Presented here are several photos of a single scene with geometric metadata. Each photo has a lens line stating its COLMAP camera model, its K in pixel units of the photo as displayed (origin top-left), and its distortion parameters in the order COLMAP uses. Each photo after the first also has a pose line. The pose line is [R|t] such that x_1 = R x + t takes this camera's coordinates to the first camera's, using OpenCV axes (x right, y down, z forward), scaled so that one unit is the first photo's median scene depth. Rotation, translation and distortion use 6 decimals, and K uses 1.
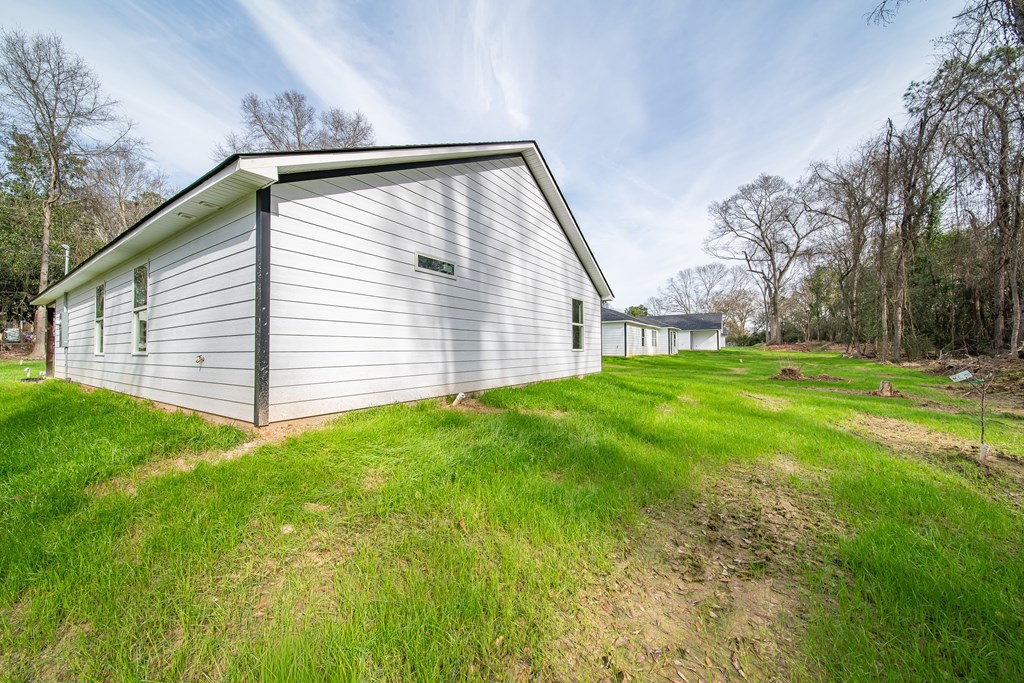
lens RADIAL K [[357.4, 0, 512.0], [0, 357.4, 341.5], [0, 0, 1]] dist [0.000698, -0.001477]
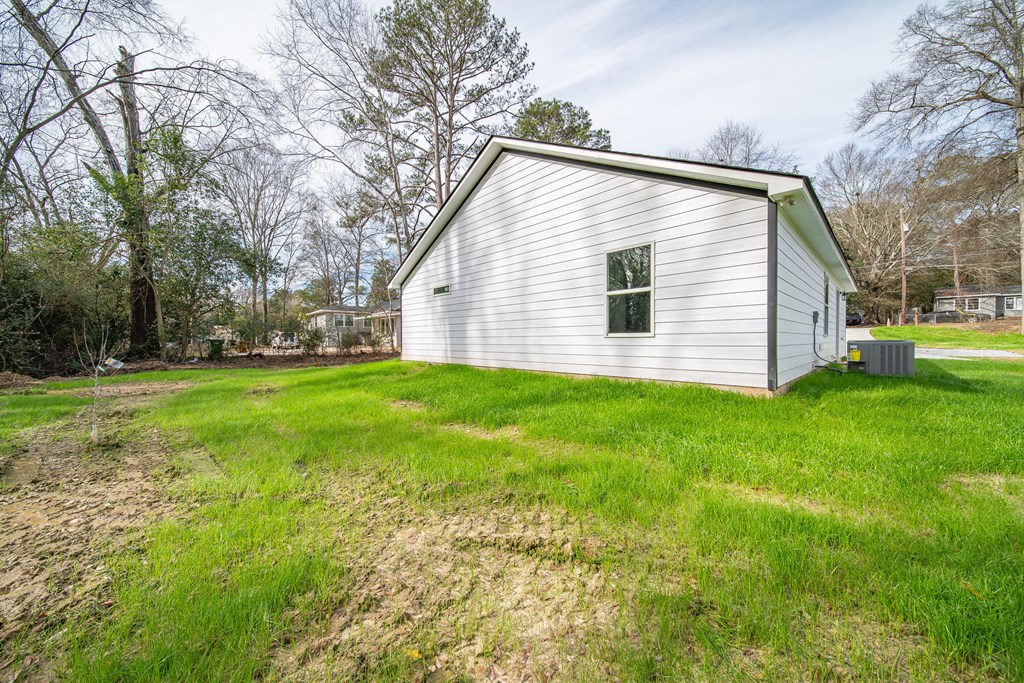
lens RADIAL K [[357.4, 0, 512.0], [0, 357.4, 341.5], [0, 0, 1]] dist [0.000698, -0.001477]
pose [[-0.221399, 0.014656, -0.975073, 1.214827], [0.032350, 0.999447, 0.007677, 0.035745], [0.974647, -0.029844, -0.221750, 1.439630]]
